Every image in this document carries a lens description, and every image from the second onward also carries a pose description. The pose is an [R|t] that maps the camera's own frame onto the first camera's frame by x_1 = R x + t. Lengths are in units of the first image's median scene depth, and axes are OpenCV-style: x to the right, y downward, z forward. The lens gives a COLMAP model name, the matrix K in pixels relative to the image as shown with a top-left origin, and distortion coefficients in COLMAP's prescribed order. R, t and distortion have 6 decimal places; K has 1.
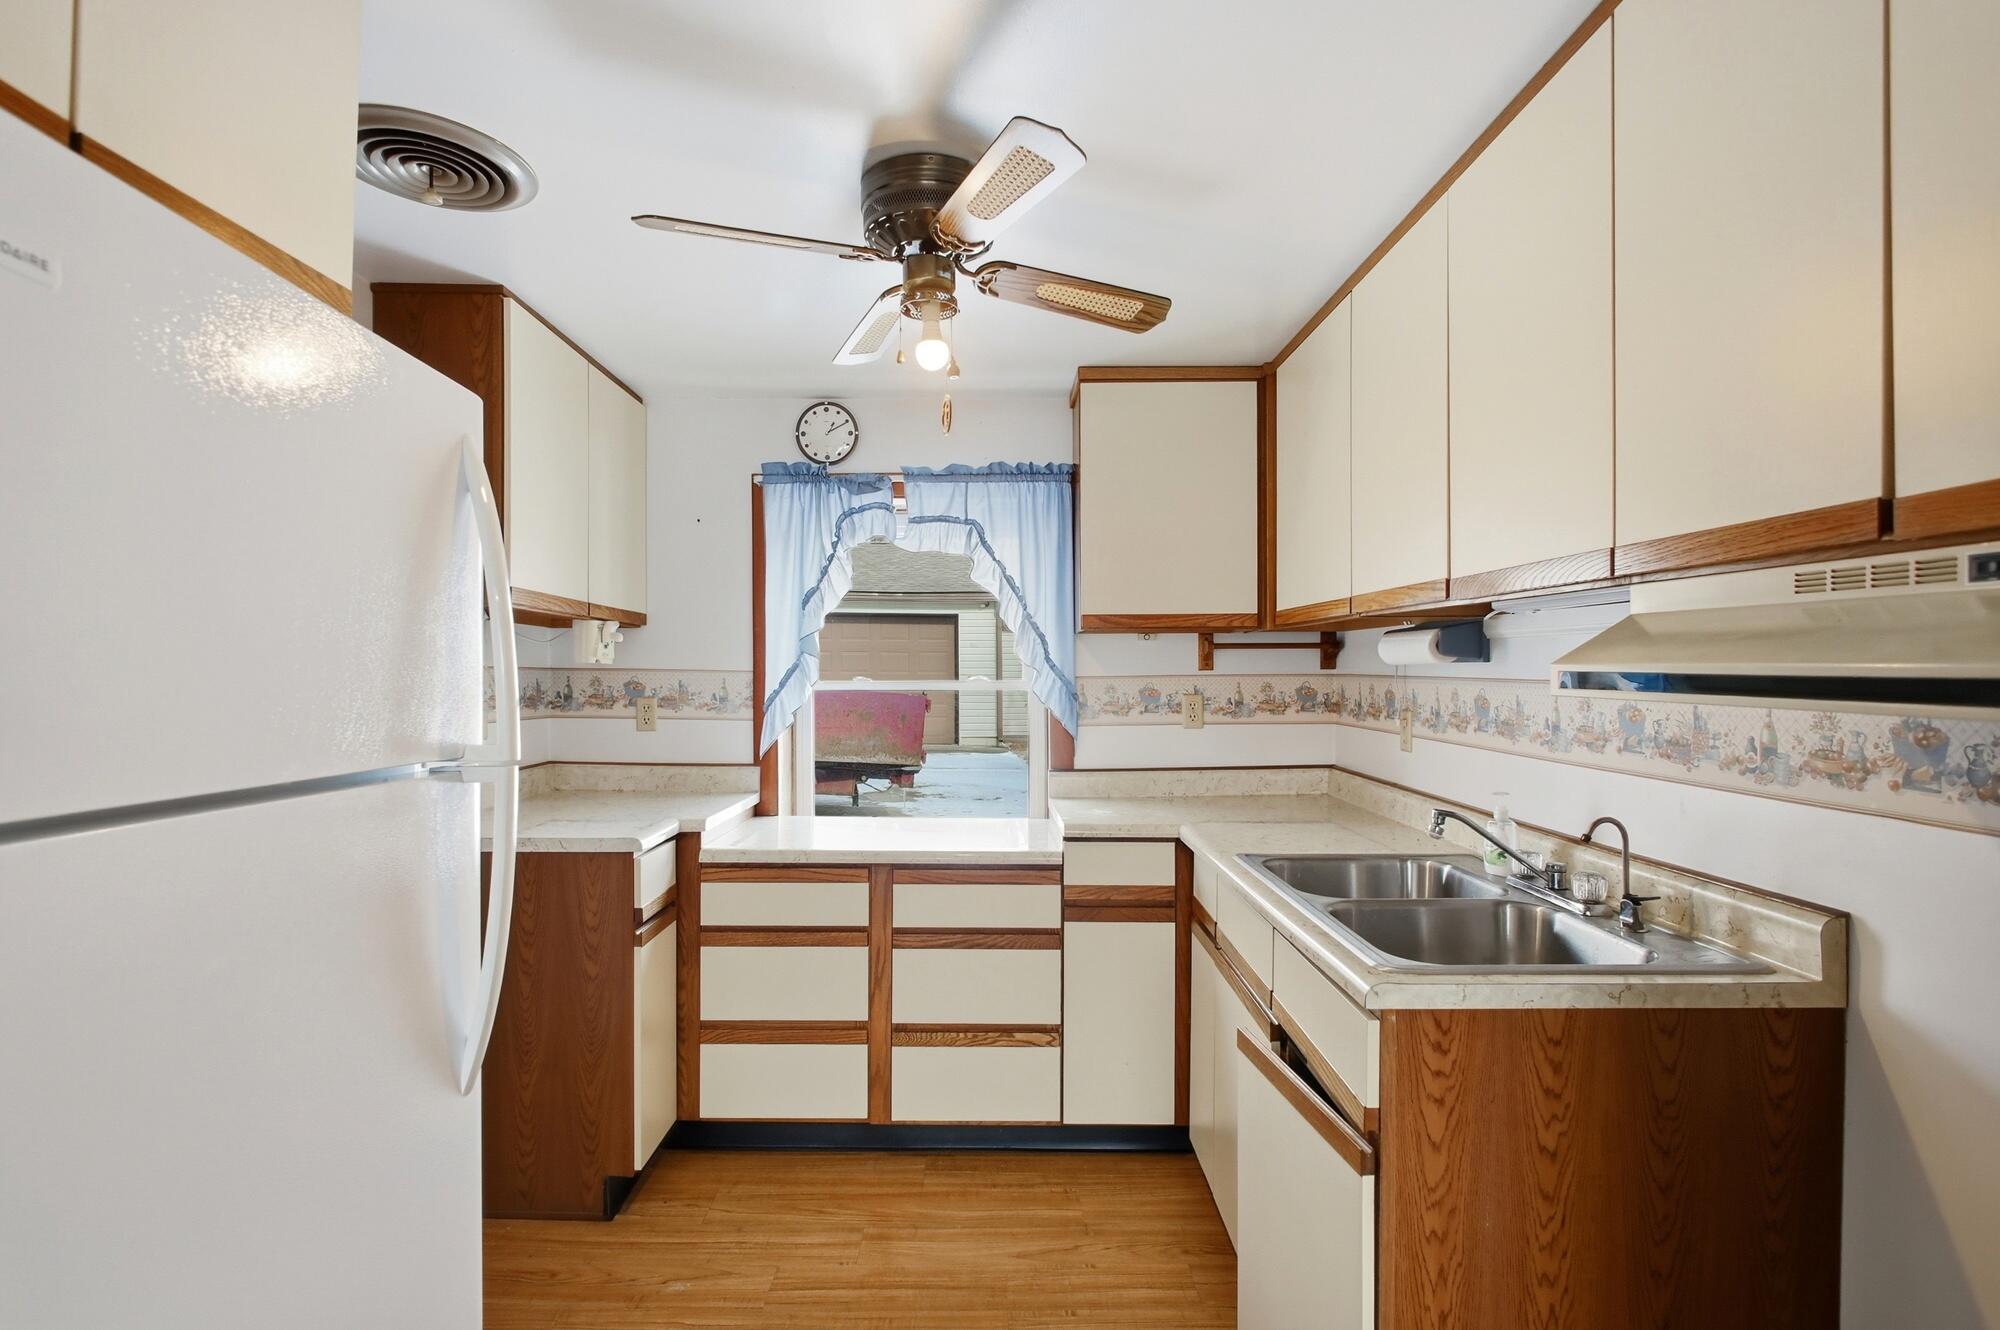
lens RADIAL K [[950.2, 0, 994.9], [0, 950.2, 675.9], [0, 0, 1]] dist [0.000729, 0.000392]
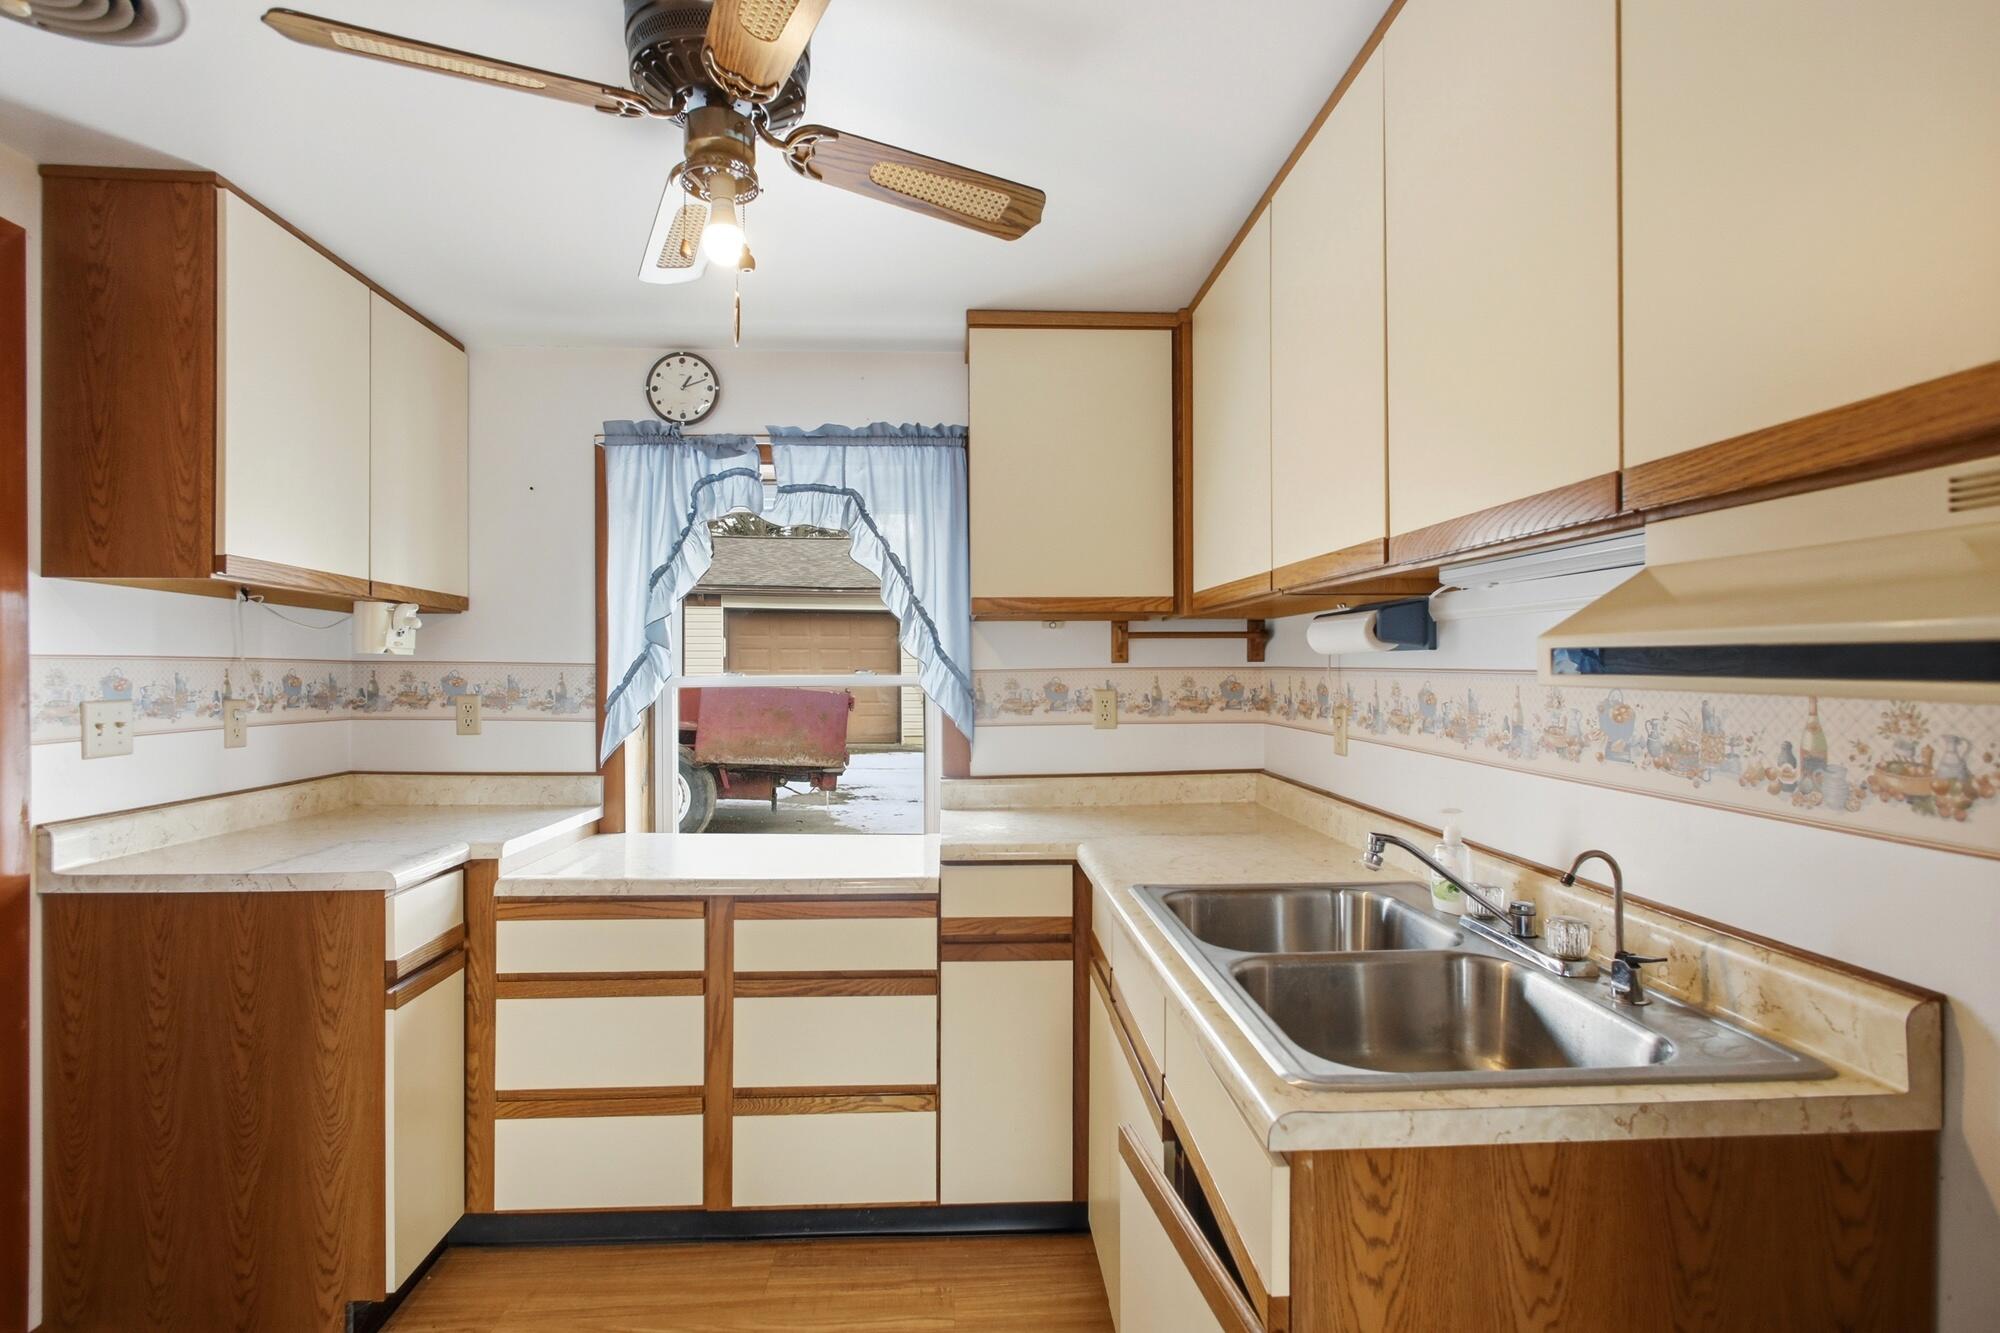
lens RADIAL K [[939.0, 0, 1000.0], [0, 939.0, 666.5], [0, 0, 1]] dist [0.000548, 0.000589]
pose [[0.998629, -0.001141, 0.052337, 0.082105], [0.001570, 0.999965, -0.008157, 0.005605], [-0.052326, 0.008228, 0.998596, 0.169884]]
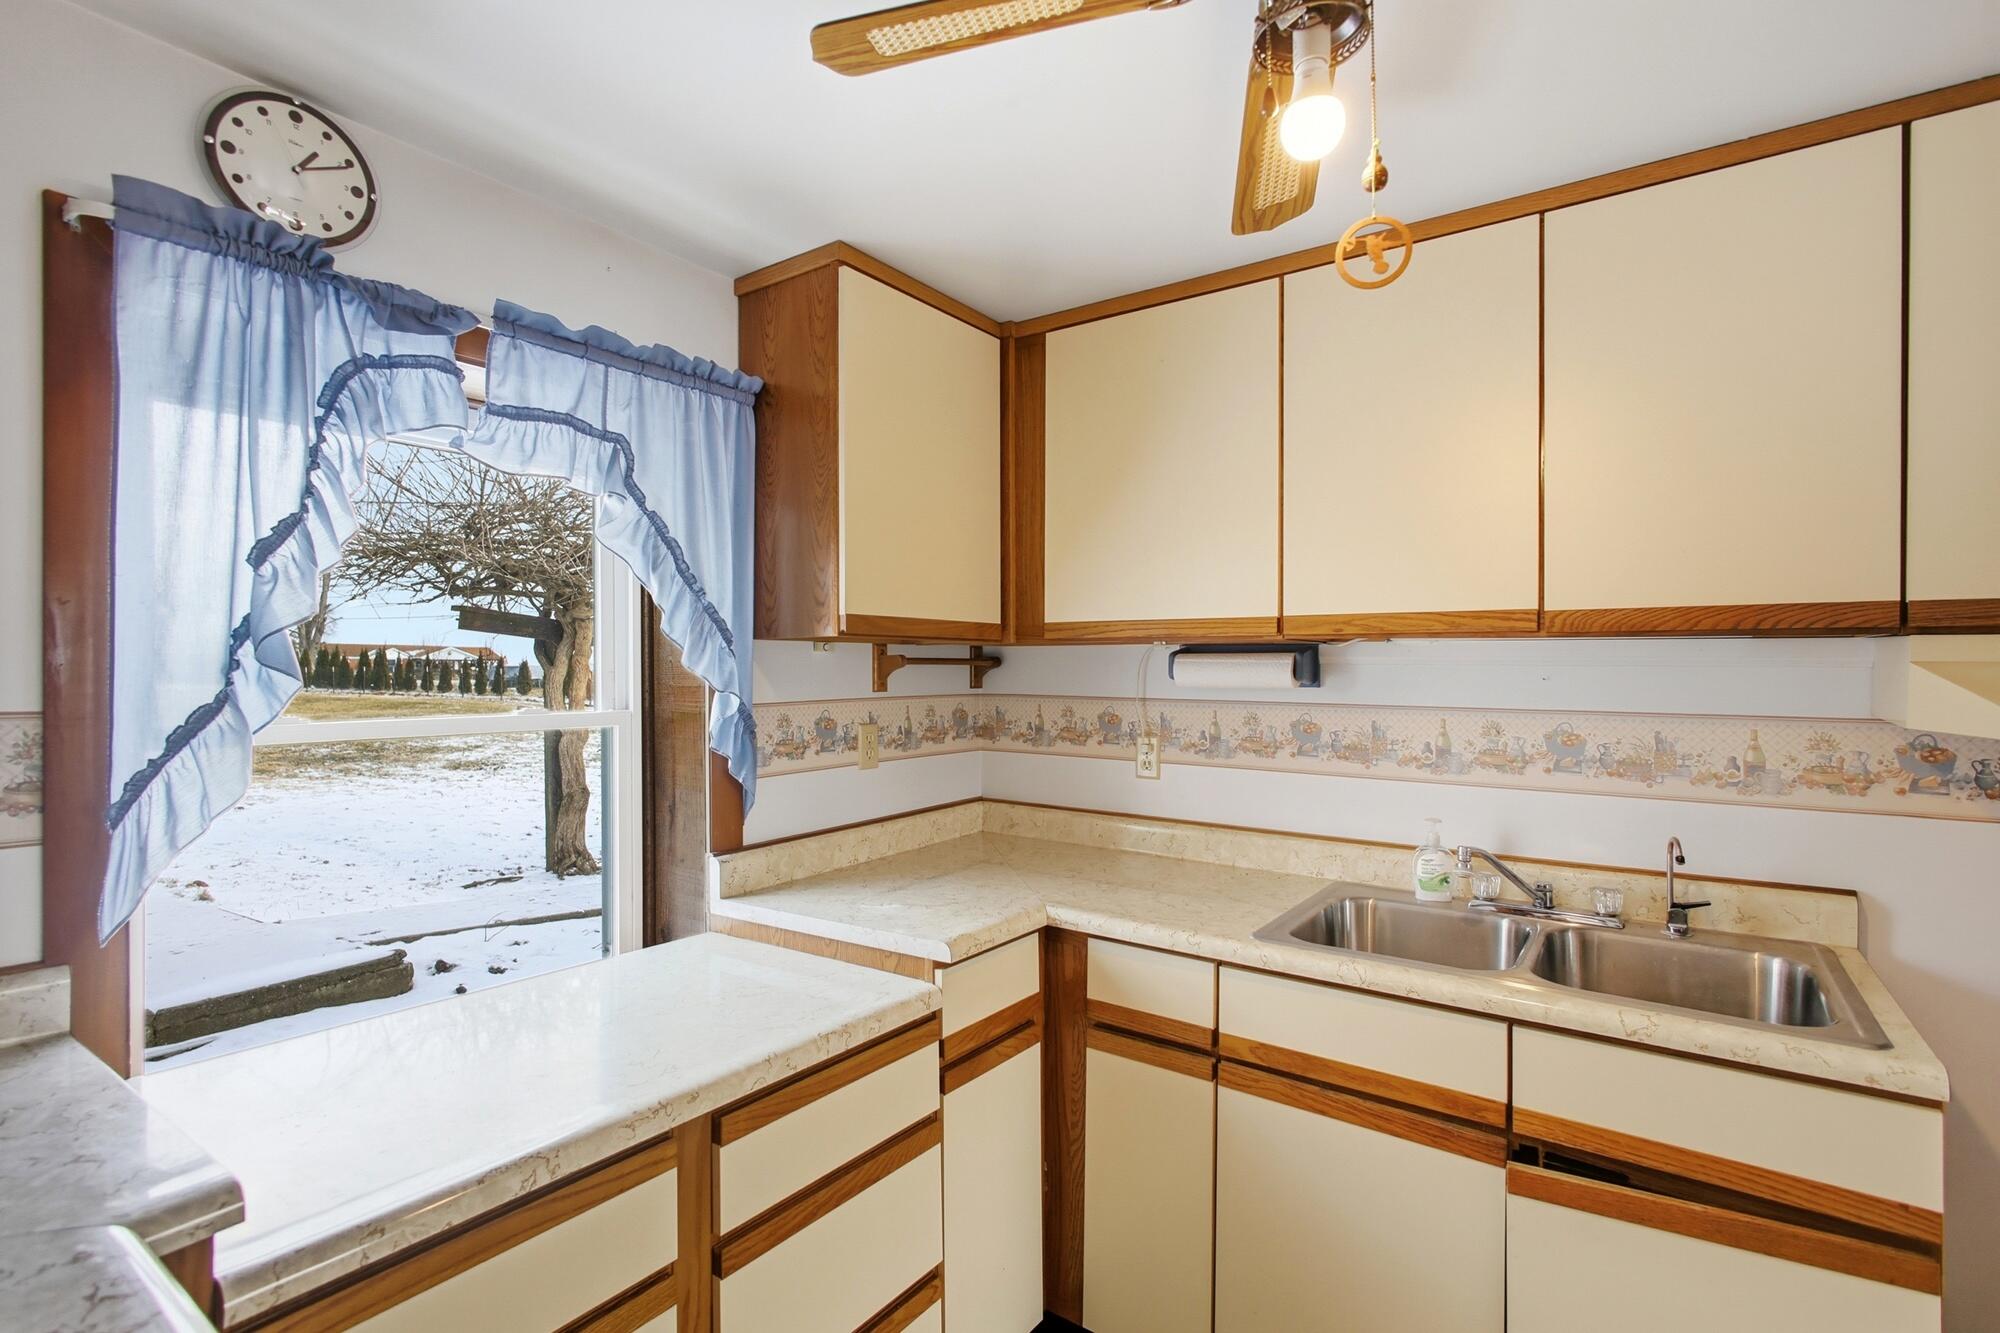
lens RADIAL K [[926.8, 0, 999.9], [0, 926.8, 658.0], [0, 0, 1]] dist [-0.000299, 0.000217]
pose [[0.583140, 0.013442, 0.812260, -0.414781], [0.001236, 0.999847, -0.017434, -0.024998], [-0.812370, 0.011170, 0.583035, 0.602944]]
